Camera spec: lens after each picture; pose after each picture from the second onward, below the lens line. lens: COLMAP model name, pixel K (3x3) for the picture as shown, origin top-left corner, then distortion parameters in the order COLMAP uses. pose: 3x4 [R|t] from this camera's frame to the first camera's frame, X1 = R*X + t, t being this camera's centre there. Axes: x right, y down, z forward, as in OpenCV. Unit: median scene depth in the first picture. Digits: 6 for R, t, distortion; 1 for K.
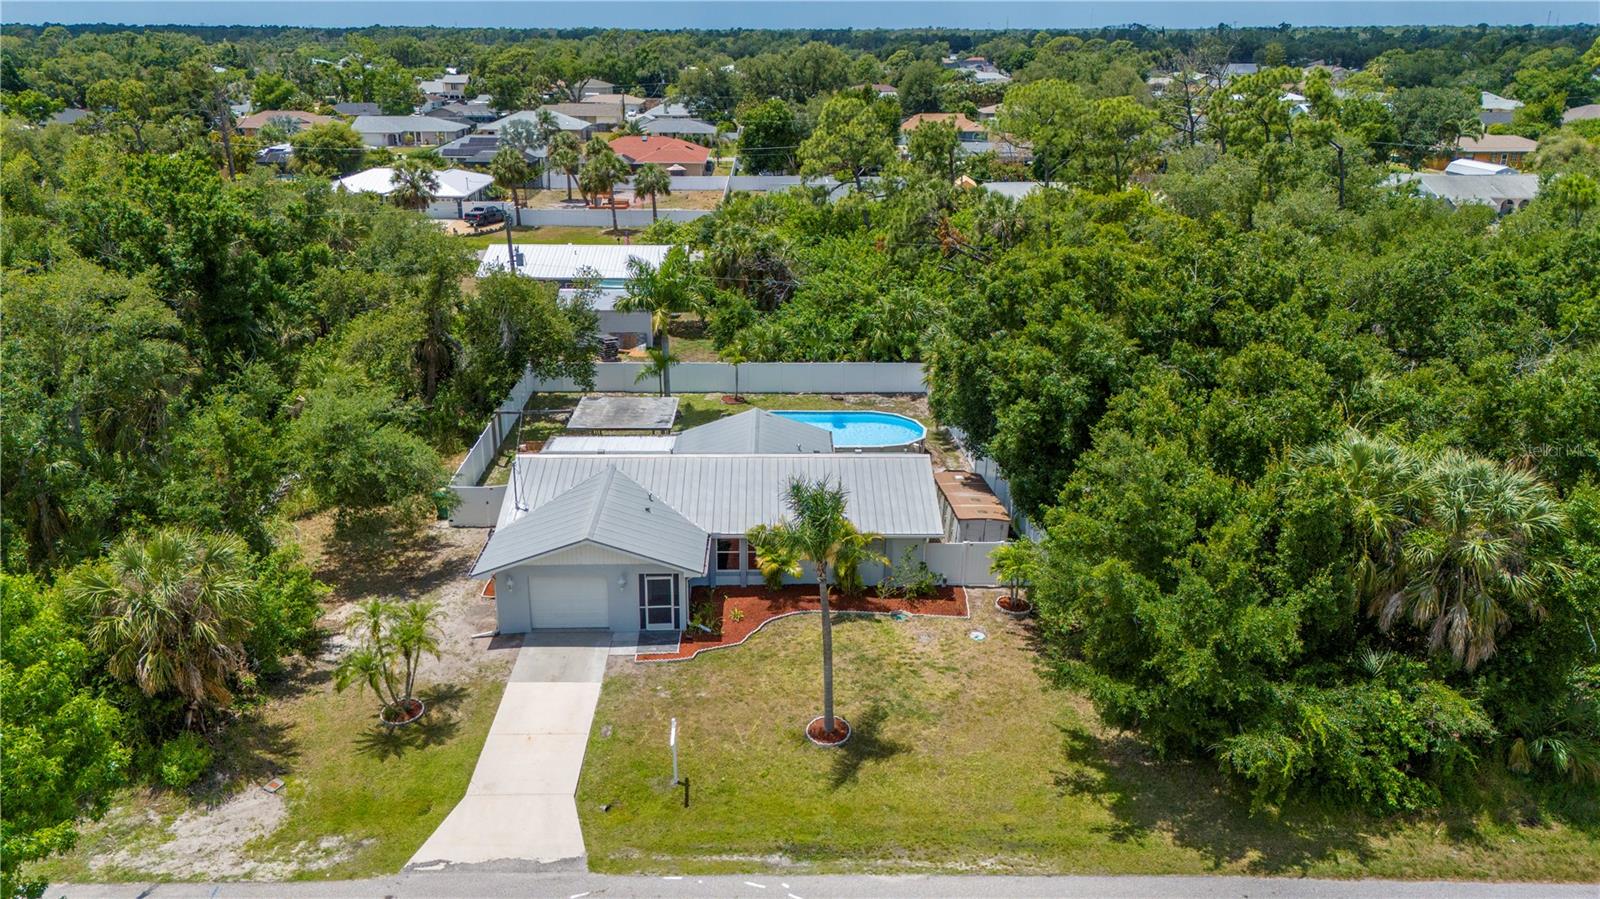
lens RADIAL K [[1191.4, 0, 777.2], [0, 1191.4, 441.5], [0, 0, 1]] dist [0.112814, -0.135789]
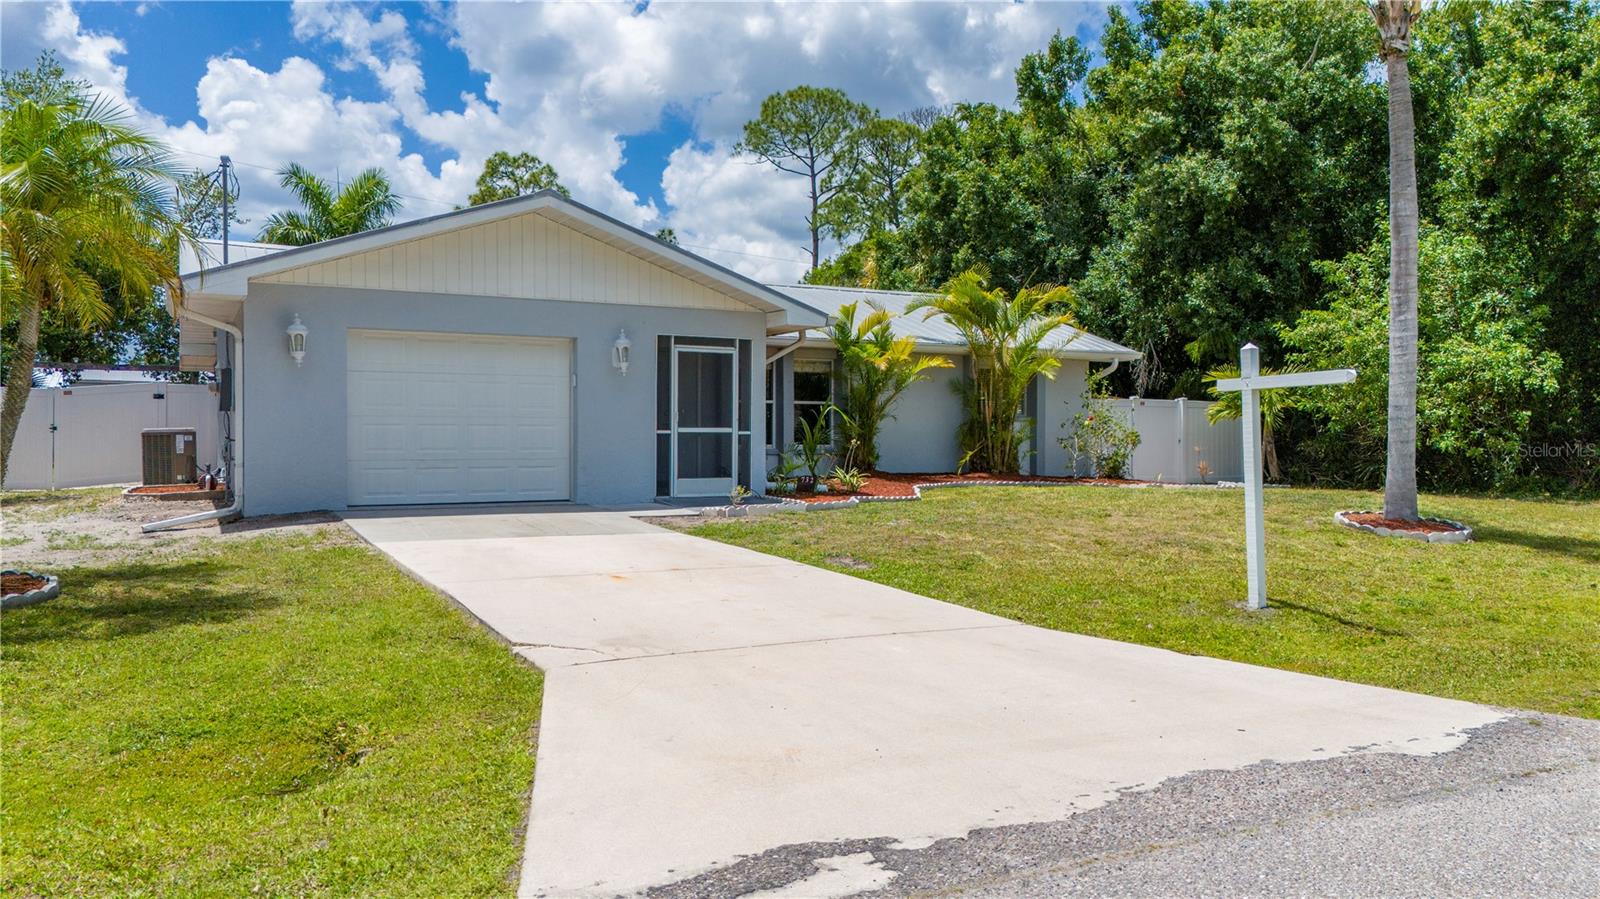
lens RADIAL K [[1172.9, 0, 797.3], [0, 1172.9, 444.6], [0, 0, 1]] dist [0.081542, -0.073938]
pose [[0.890723, -0.001765, 0.454543, -0.191607], [0.146061, 0.948070, -0.282541, 0.199273], [-0.430440, 0.318057, 0.844726, 0.521420]]
